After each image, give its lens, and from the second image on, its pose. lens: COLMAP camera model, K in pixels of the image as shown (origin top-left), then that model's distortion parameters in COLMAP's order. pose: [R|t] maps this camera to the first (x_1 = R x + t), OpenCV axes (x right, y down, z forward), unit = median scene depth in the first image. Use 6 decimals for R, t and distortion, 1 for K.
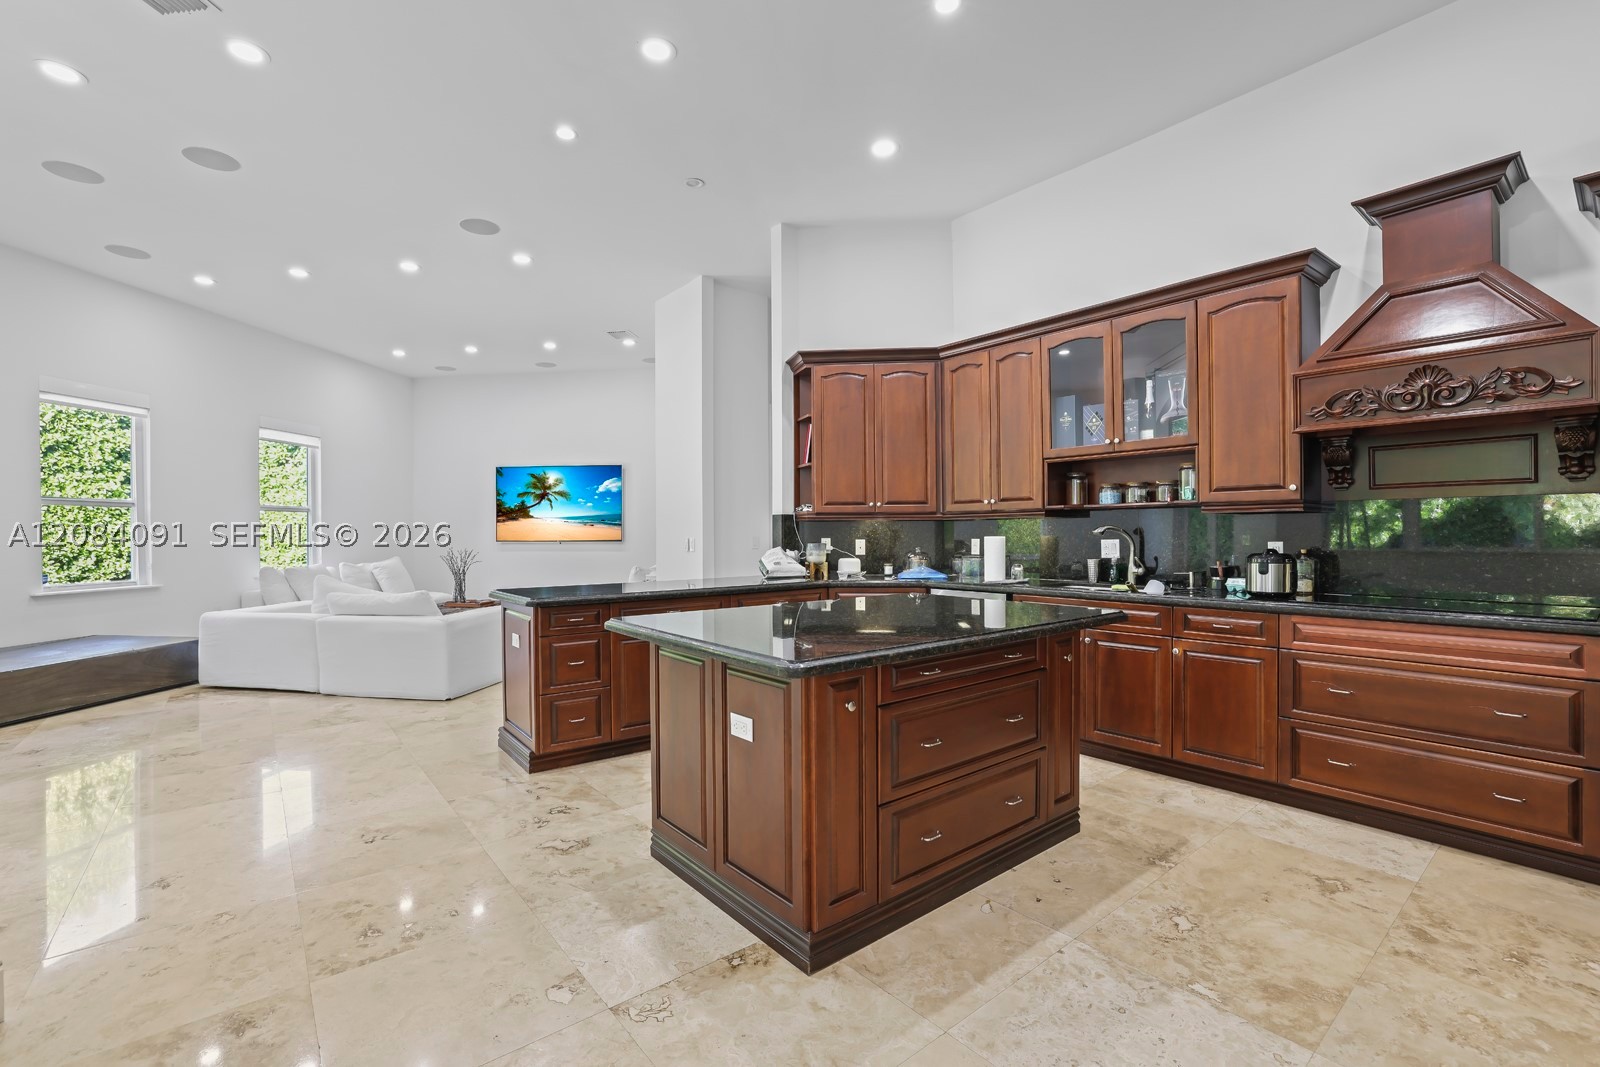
lens RADIAL K [[706.1, 0, 800.0], [0, 706.1, 533.5], [0, 0, 1]] dist [-0.045580, 0.016415]
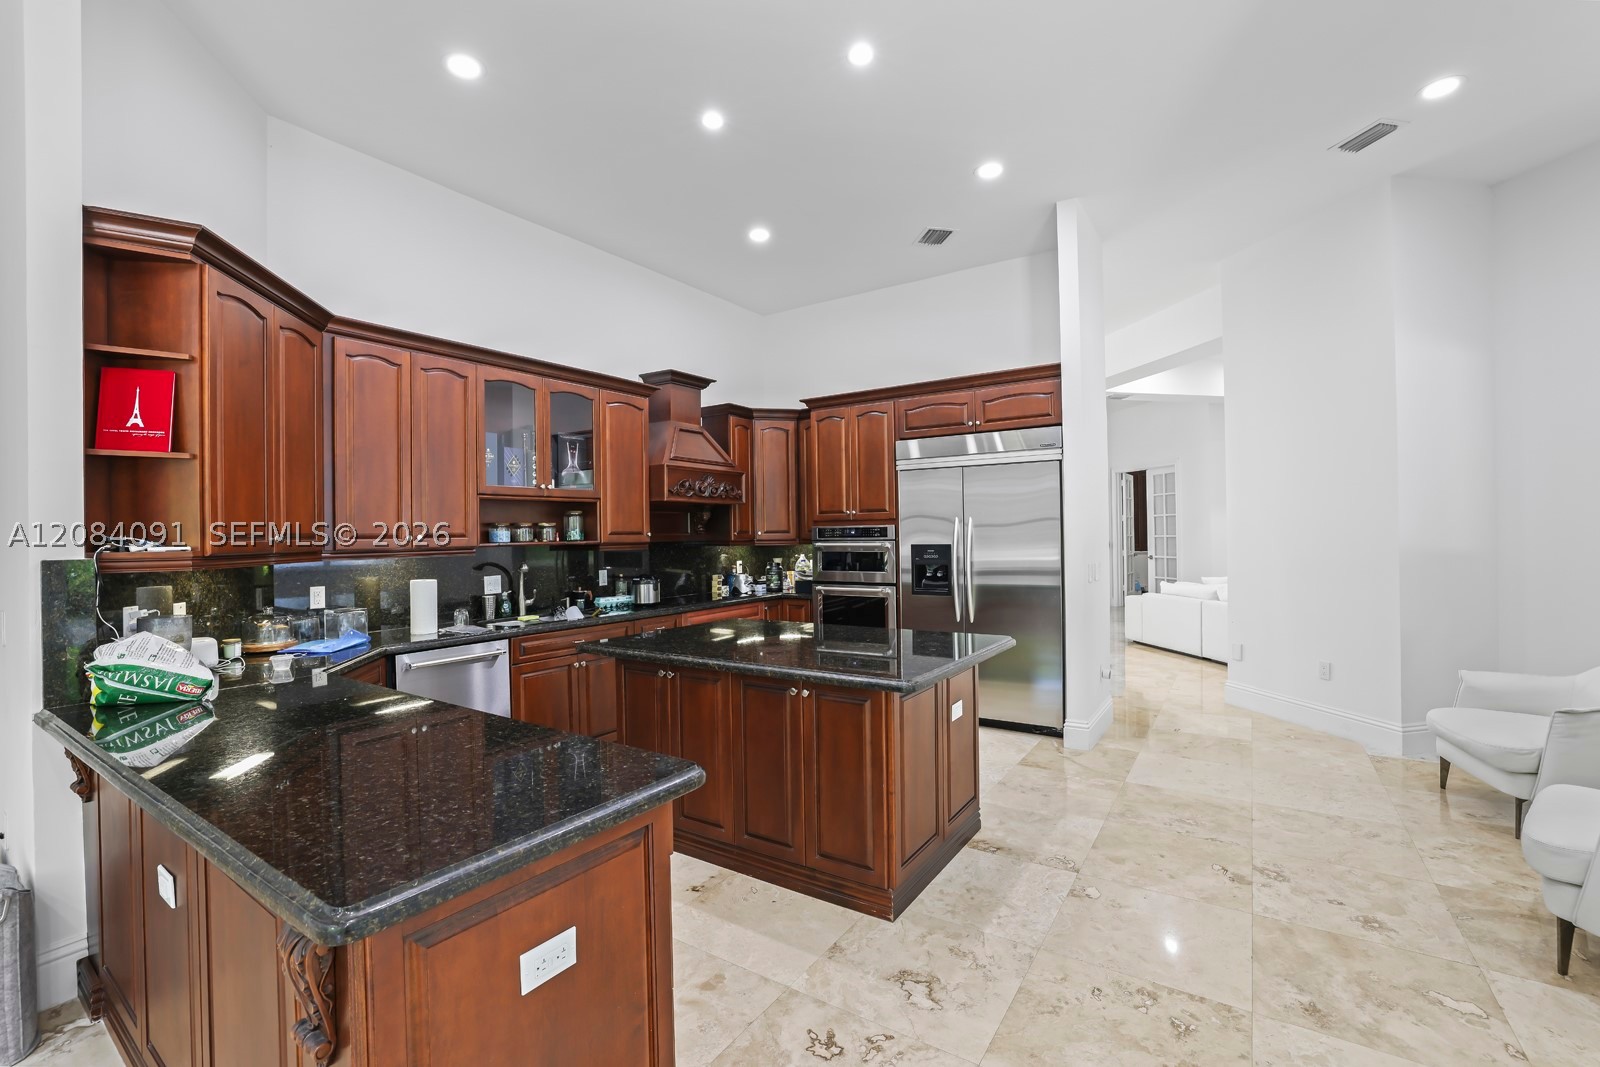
lens RADIAL K [[691.9, 0, 796.4], [0, 691.9, 537.4], [0, 0, 1]] dist [-0.053548, 0.017993]
pose [[-0.299330, 0.006659, 0.954126, -0.790607], [0.020856, 0.999782, -0.000435, -0.046294], [-0.953922, 0.019769, -0.299404, 1.041266]]
